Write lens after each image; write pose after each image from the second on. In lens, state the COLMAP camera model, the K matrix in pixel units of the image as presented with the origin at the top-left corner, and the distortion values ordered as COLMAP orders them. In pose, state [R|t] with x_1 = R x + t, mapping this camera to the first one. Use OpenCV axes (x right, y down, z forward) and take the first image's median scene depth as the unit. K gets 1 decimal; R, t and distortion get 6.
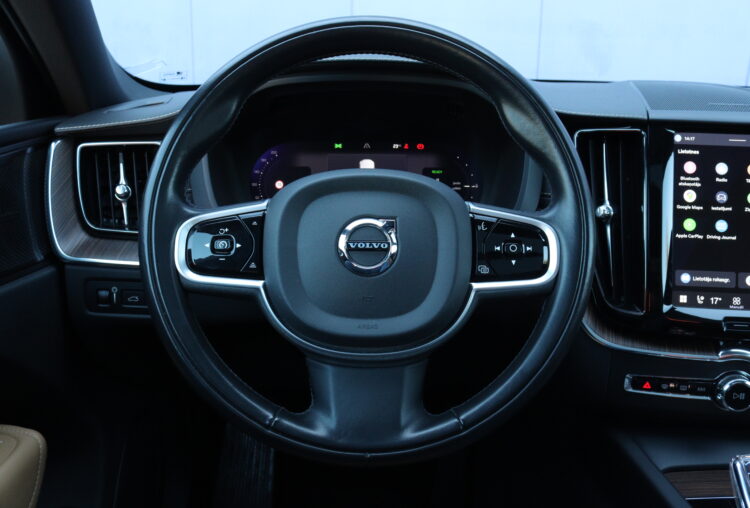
lens RADIAL K [[623.5, 0, 376.4], [0, 623.5, 245.3], [0, 0, 1]] dist [-0.175676, 0.152881]
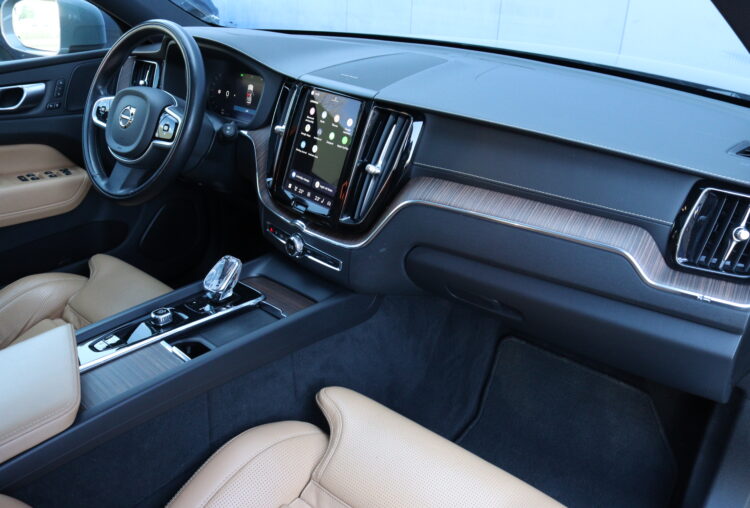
lens RADIAL K [[623.5, 0, 376.4], [0, 623.5, 245.3], [0, 0, 1]] dist [-0.175676, 0.152881]
pose [[0.766128, 0.292338, -0.572351, 1.765896], [-0.211324, 0.955626, 0.205233, -0.165071], [0.606951, -0.036283, 0.793910, -0.266229]]
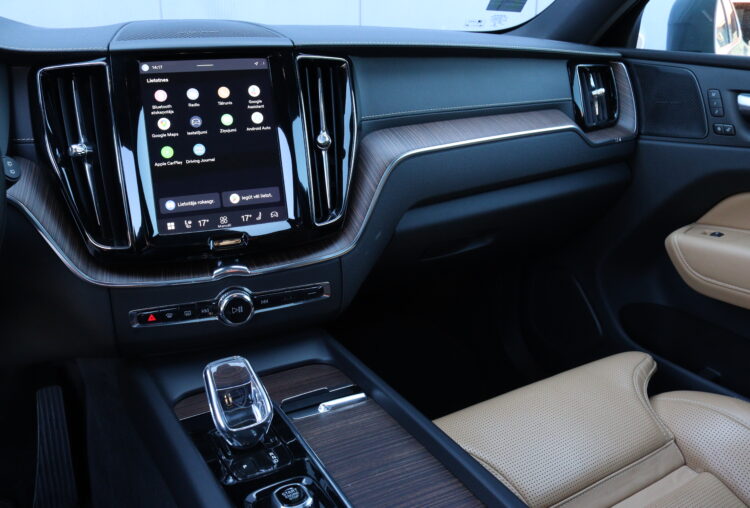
lens RADIAL K [[623.5, 0, 376.4], [0, 623.5, 245.3], [0, 0, 1]] dist [-0.175676, 0.152881]
pose [[0.873107, -0.164812, 0.458825, 0.335265], [0.144243, 0.986319, 0.079809, 0.088692], [-0.465701, -0.003500, 0.884935, -0.065297]]
